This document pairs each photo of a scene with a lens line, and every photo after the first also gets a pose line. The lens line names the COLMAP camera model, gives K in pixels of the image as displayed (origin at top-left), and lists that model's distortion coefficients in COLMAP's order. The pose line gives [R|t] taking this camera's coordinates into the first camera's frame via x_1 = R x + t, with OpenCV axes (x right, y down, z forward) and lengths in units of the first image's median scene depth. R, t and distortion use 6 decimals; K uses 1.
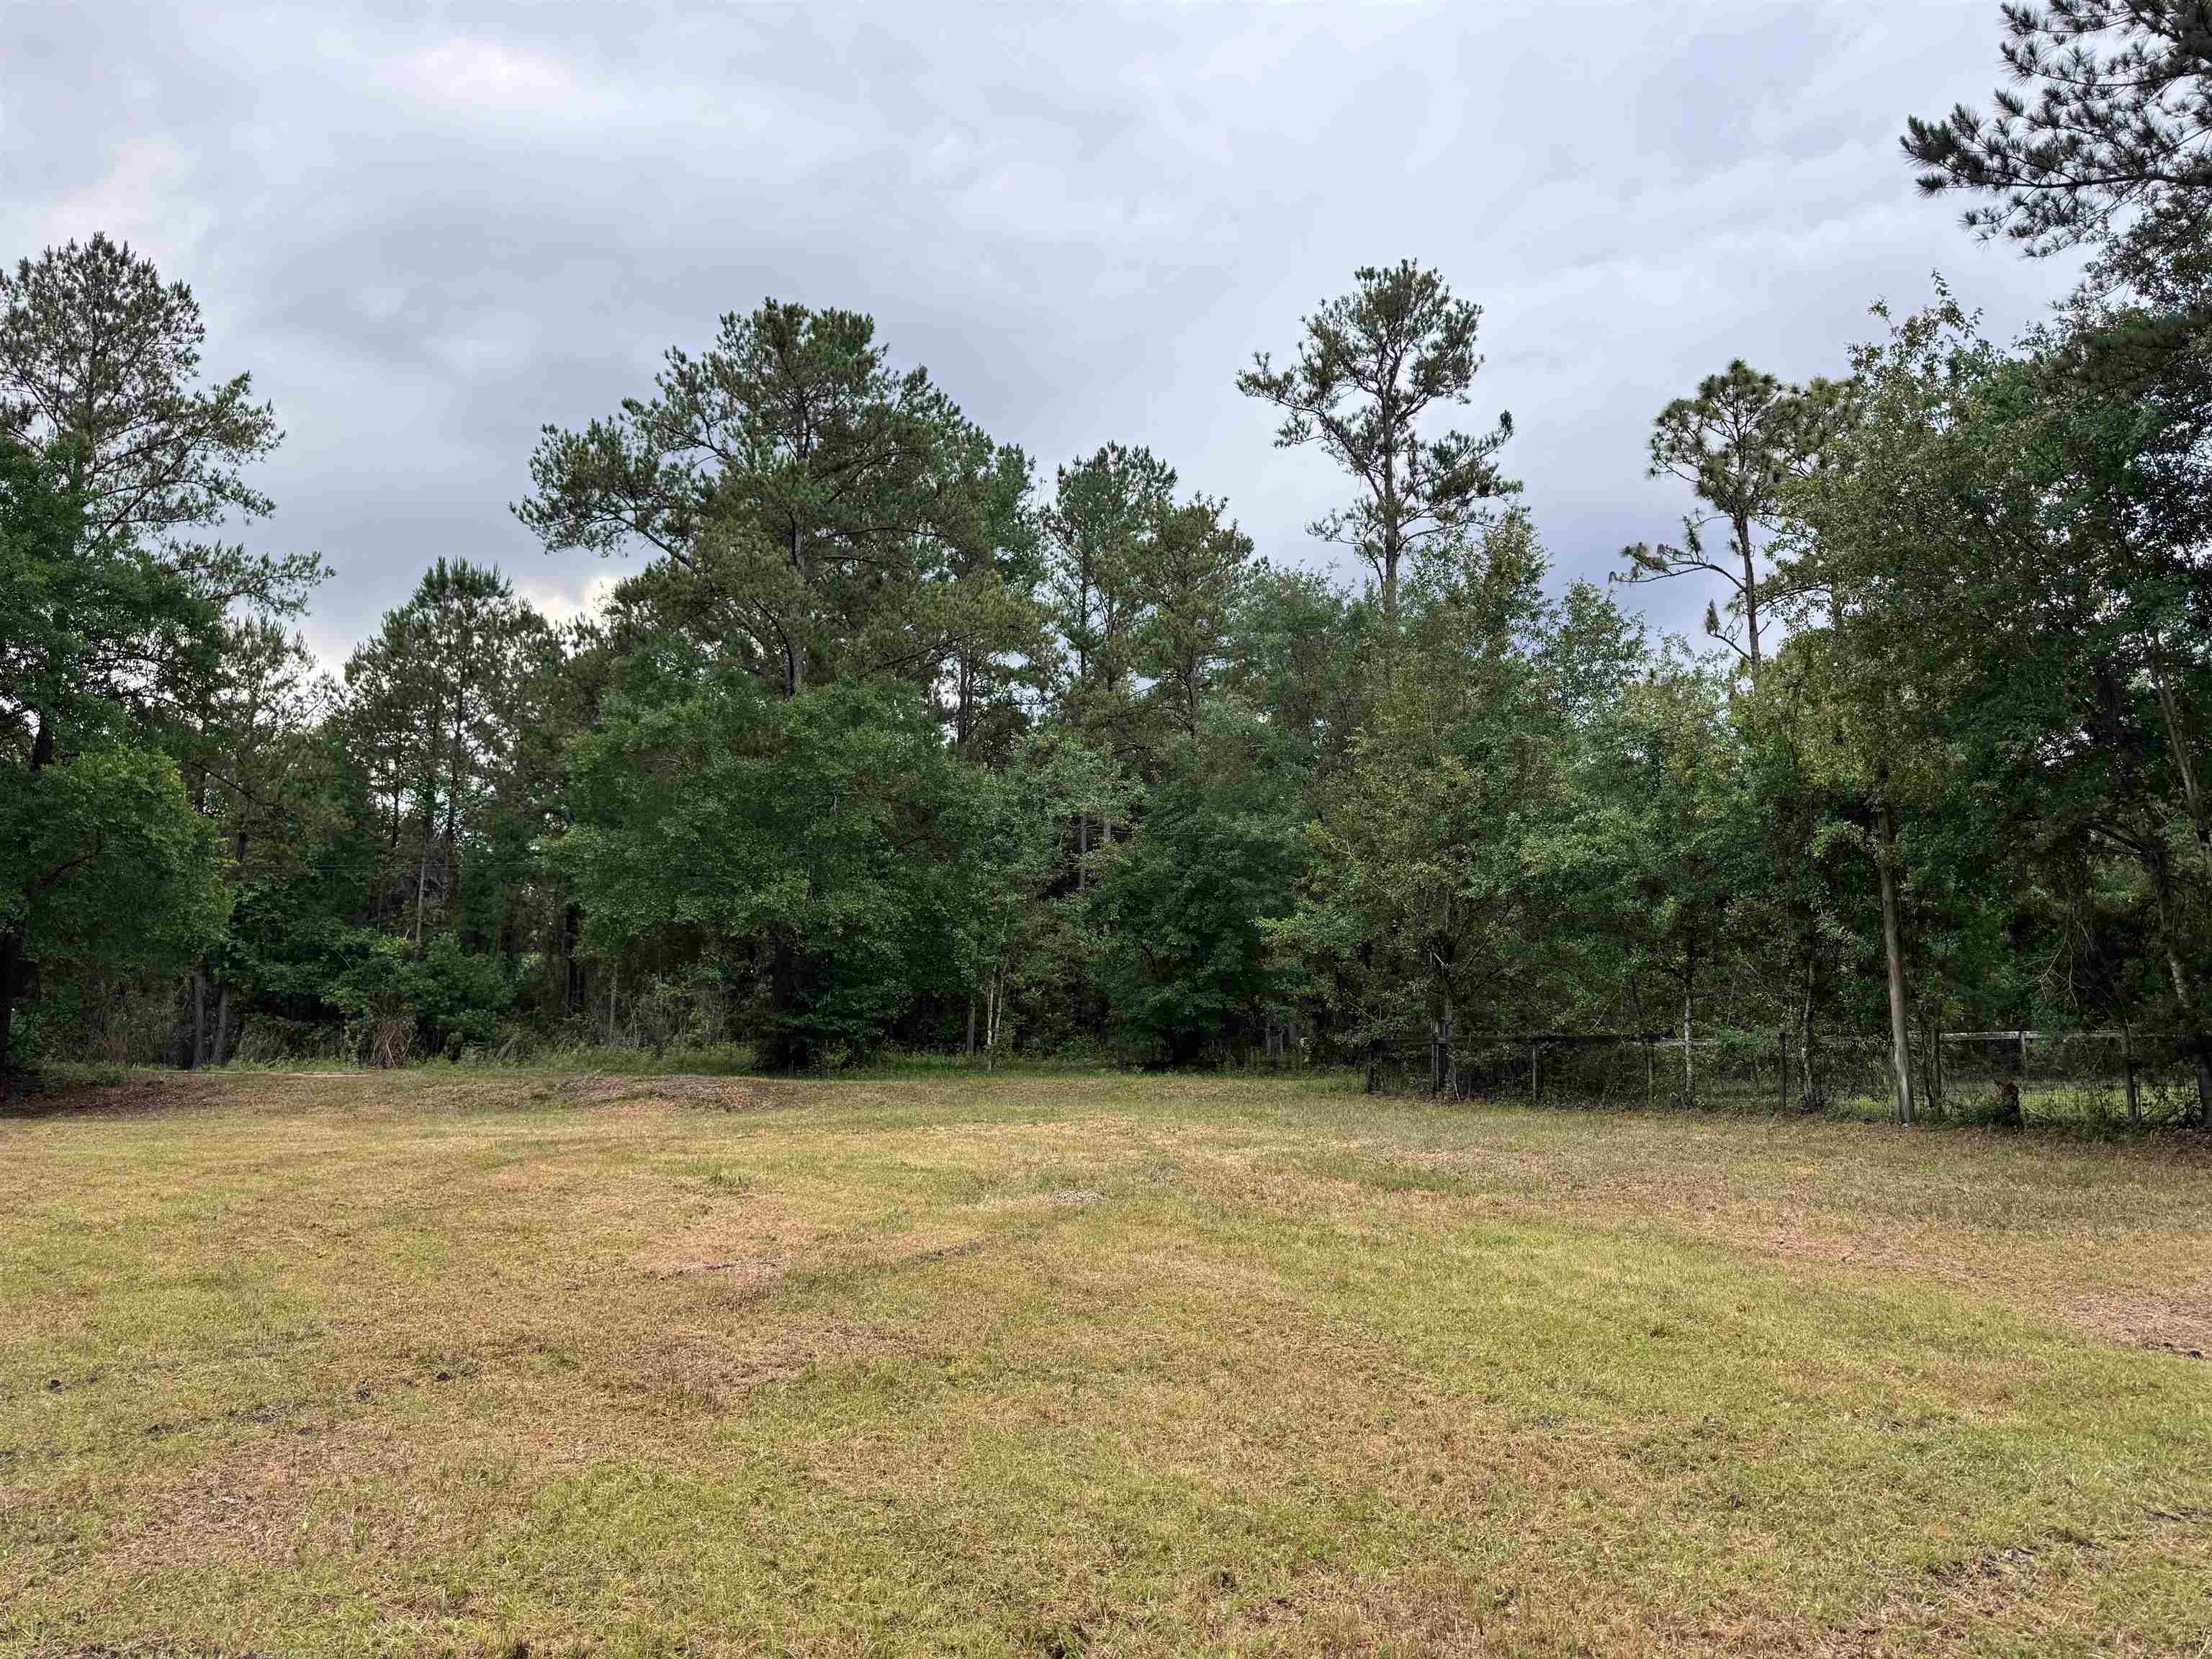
lens RADIAL K [[1528.8, 0, 1107.3], [0, 1528.8, 844.4], [0, 0, 1]] dist [0.104369, -0.144509]
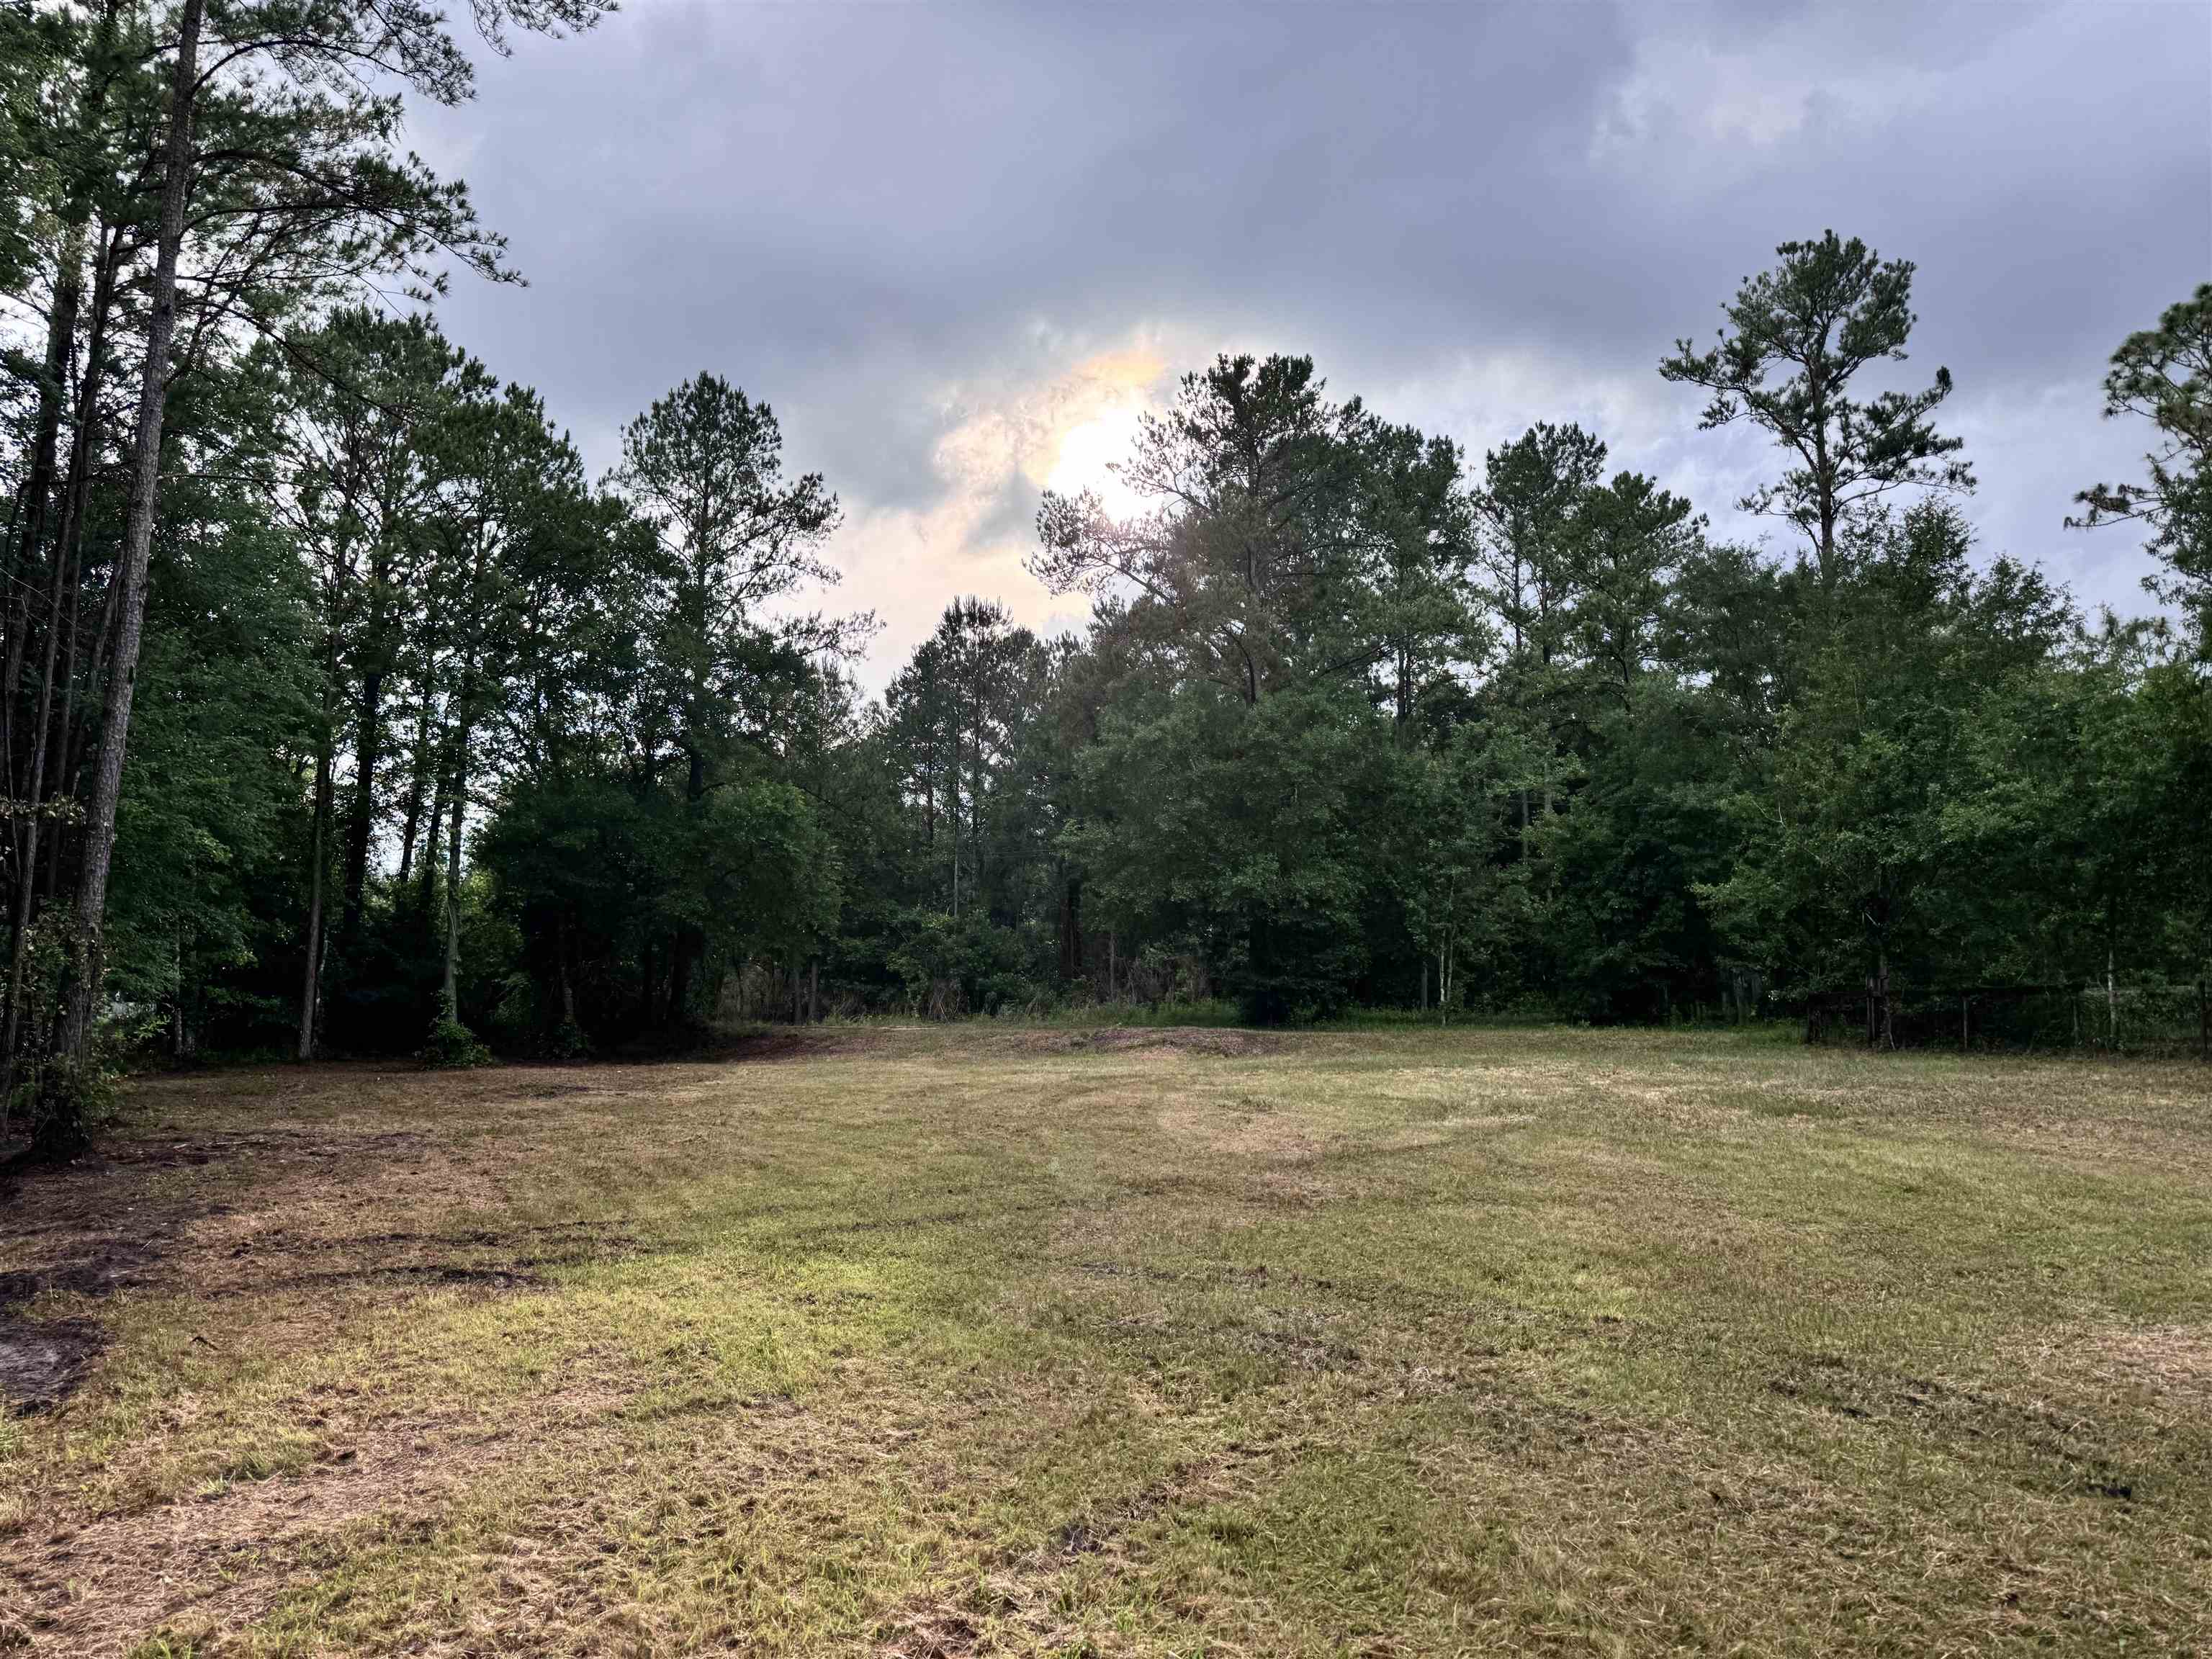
lens RADIAL K [[1573.0, 0, 1093.8], [0, 1573.0, 839.0], [0, 0, 1]] dist [0.115880, -0.215654]
pose [[0.958304, -0.039704, -0.282979, 0.010160], [0.047938, 0.998603, 0.022231, -0.023979], [0.281701, -0.034869, 0.958868, -0.166294]]
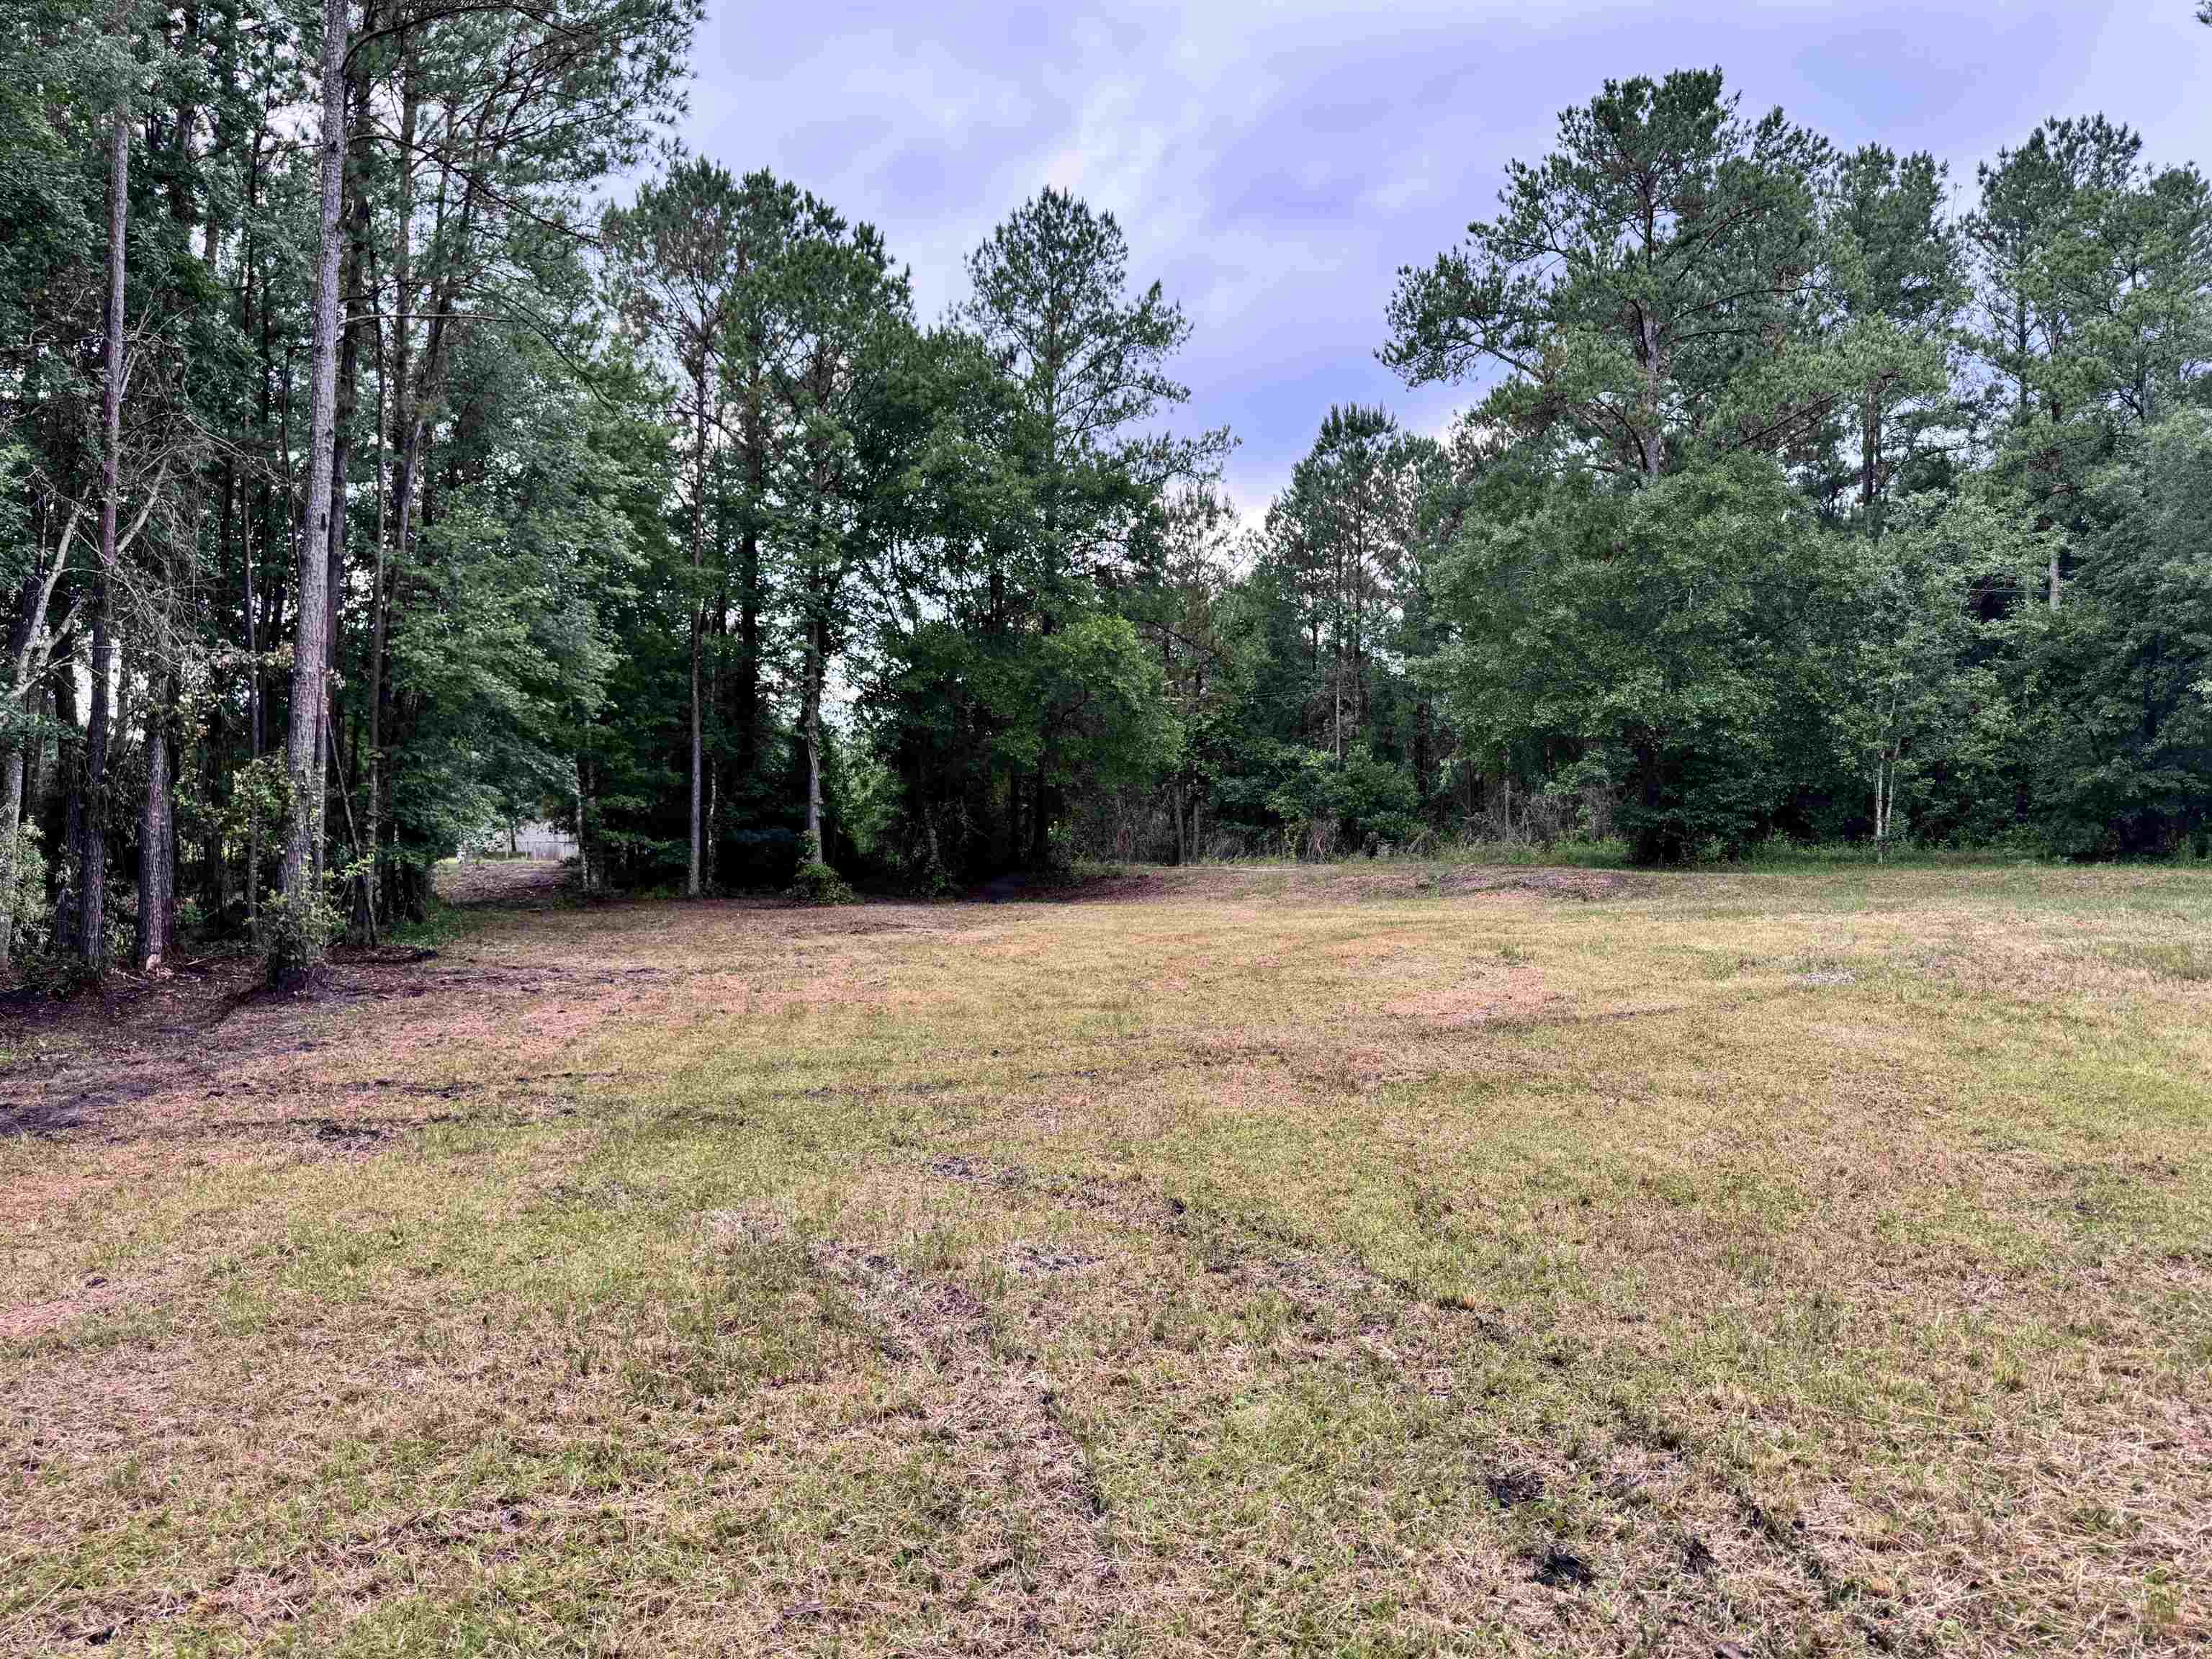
lens RADIAL K [[1566.5, 0, 1118.0], [0, 1566.5, 839.3], [0, 0, 1]] dist [0.059313, -0.073244]
pose [[0.829631, -0.019641, -0.557967, 0.072514], [0.090142, 0.990982, 0.099146, -0.005006], [0.550988, -0.132551, 0.823919, -0.054642]]
